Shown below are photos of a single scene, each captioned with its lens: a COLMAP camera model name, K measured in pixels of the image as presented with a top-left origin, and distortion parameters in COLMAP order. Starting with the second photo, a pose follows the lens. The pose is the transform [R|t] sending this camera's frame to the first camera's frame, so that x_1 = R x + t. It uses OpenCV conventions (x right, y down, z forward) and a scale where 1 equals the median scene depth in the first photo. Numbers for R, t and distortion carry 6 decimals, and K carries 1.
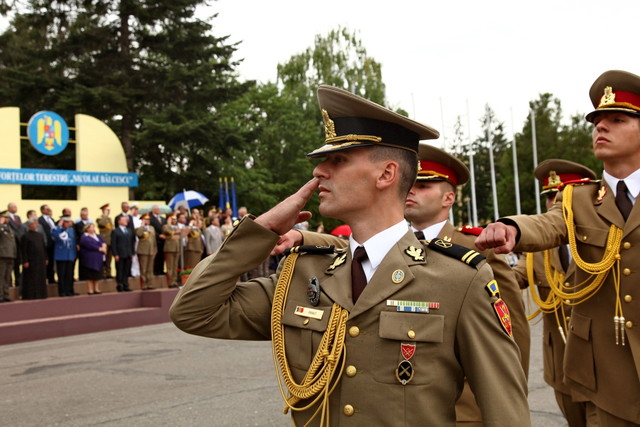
lens RADIAL K [[843.5, 0, 320.0], [0, 843.5, 213.5], [0, 0, 1]] dist [-0.008971, 0.015298]
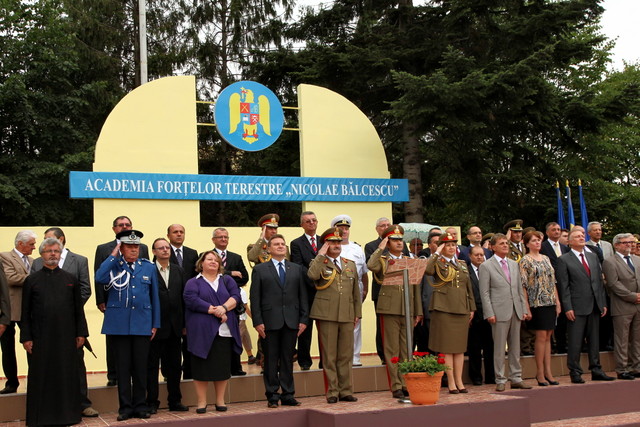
lens RADIAL K [[843.5, 0, 320.0], [0, 843.5, 213.5], [0, 0, 1]] dist [-0.008971, 0.015298]
pose [[0.889093, -0.052989, -0.454650, -0.006409], [0.020678, 0.996912, -0.075752, 0.021416], [0.457260, 0.057949, 0.887443, 0.501557]]
